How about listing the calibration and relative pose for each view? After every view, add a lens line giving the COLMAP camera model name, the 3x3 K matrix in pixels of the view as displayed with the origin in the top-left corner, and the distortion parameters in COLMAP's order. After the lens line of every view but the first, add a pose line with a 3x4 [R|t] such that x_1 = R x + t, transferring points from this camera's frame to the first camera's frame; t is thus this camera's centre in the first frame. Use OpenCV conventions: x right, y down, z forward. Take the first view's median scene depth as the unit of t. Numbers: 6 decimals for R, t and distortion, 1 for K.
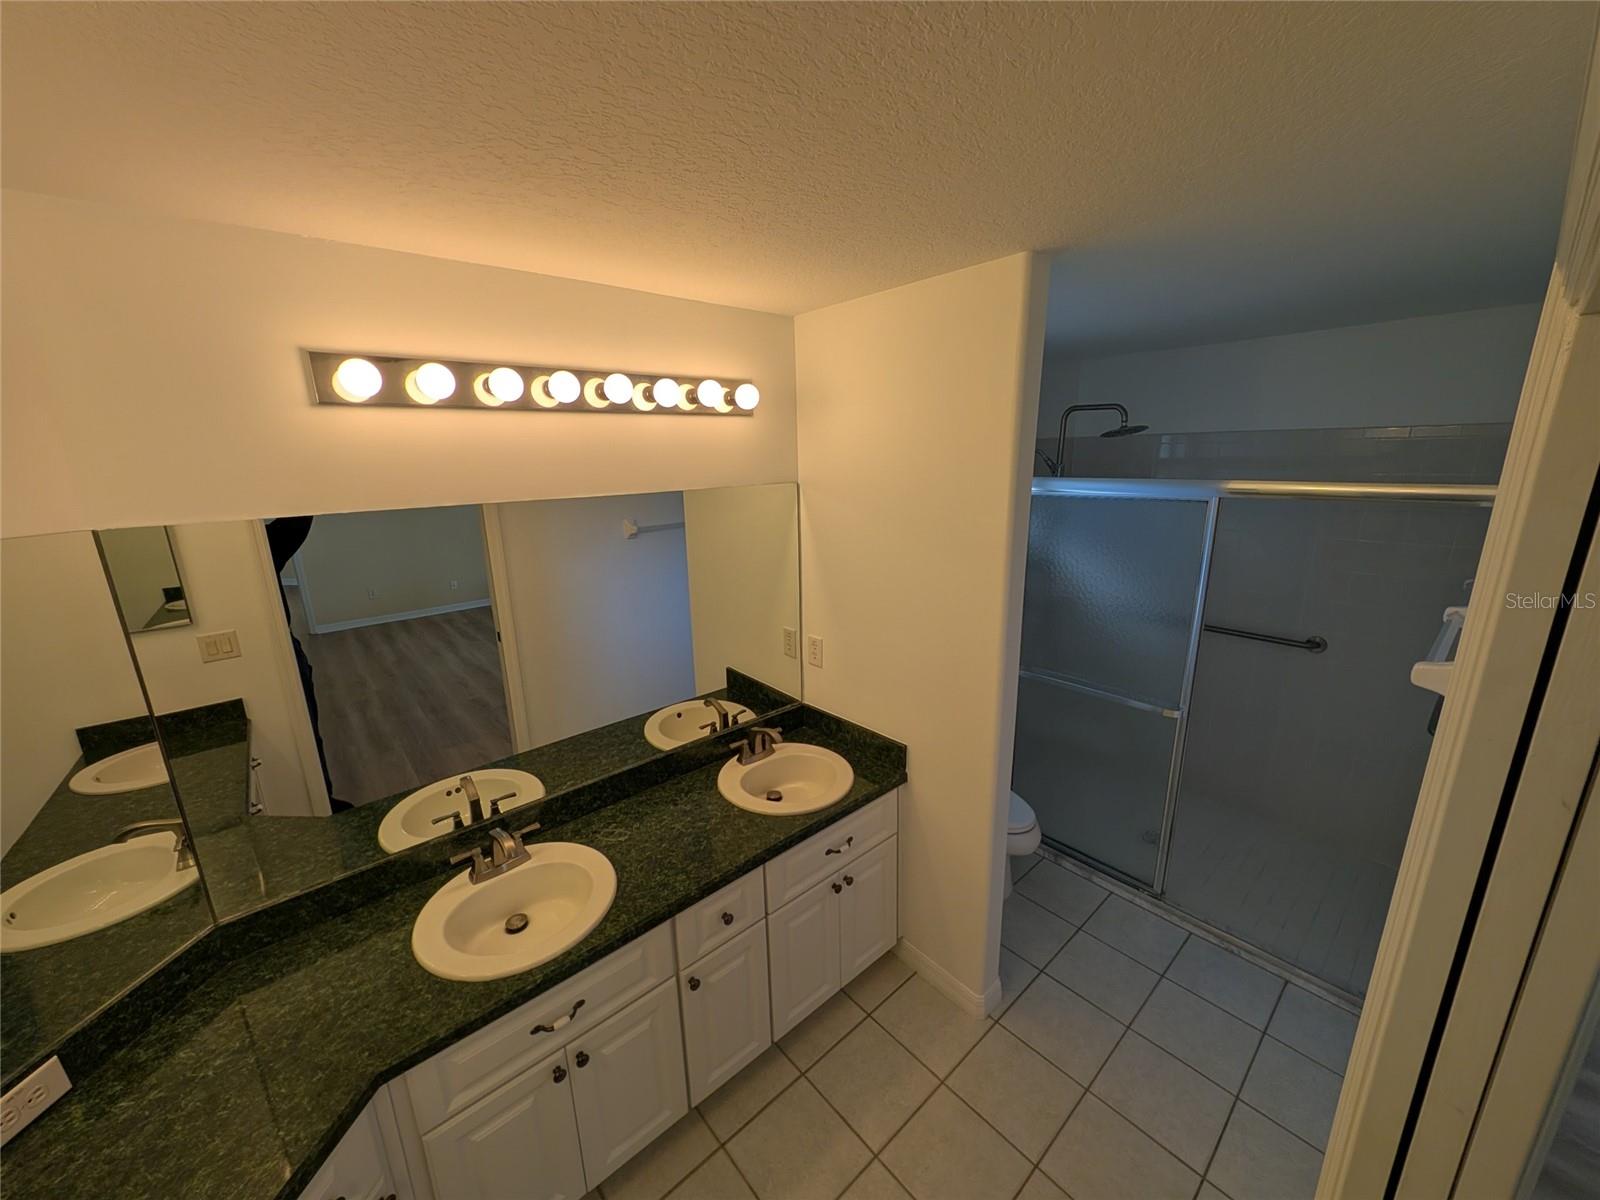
lens RADIAL K [[598.0, 0, 793.6], [0, 598.0, 601.8], [0, 0, 1]] dist [0.003498, -0.004184]
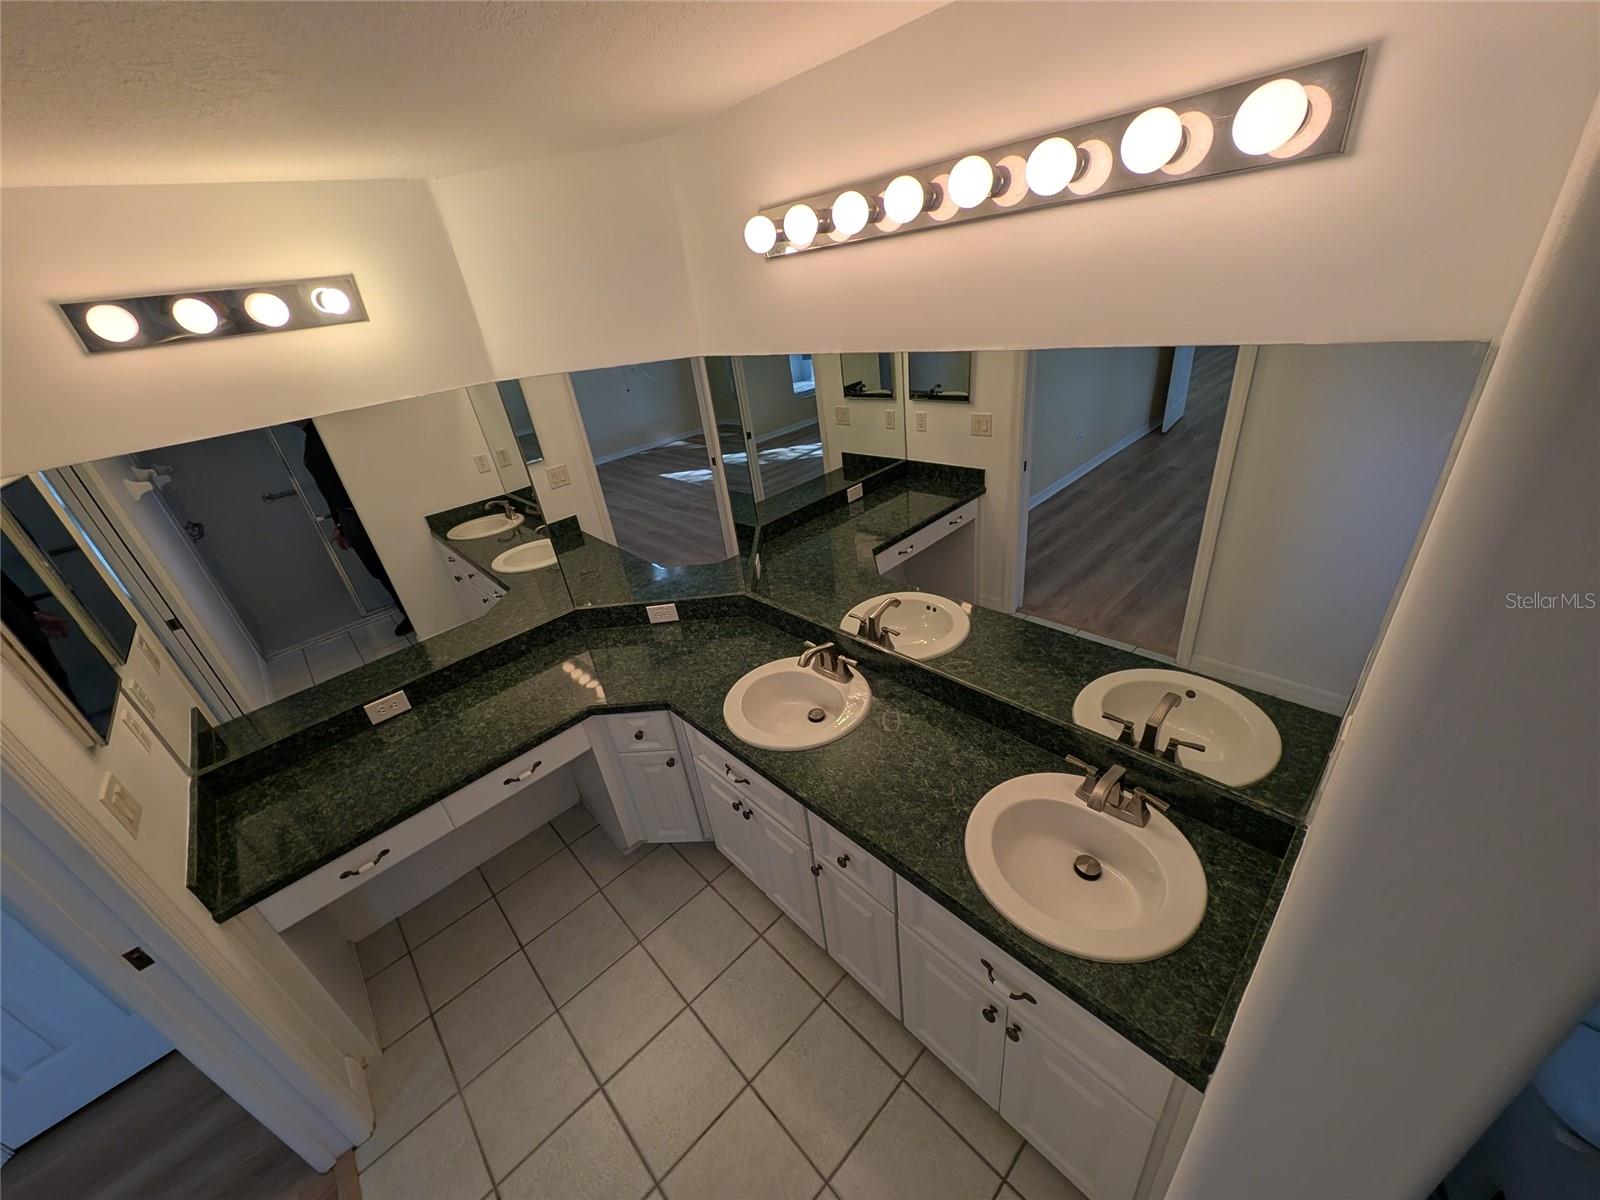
lens RADIAL K [[598.0, 0, 792.6], [0, 598.0, 601.0], [0, 0, 1]] dist [0.003498, -0.004184]
pose [[0.046033, 0.487021, -0.872176, 0.442482], [-0.119782, 0.869493, 0.479201, -0.227064], [0.991732, 0.082412, 0.098362, 0.710797]]
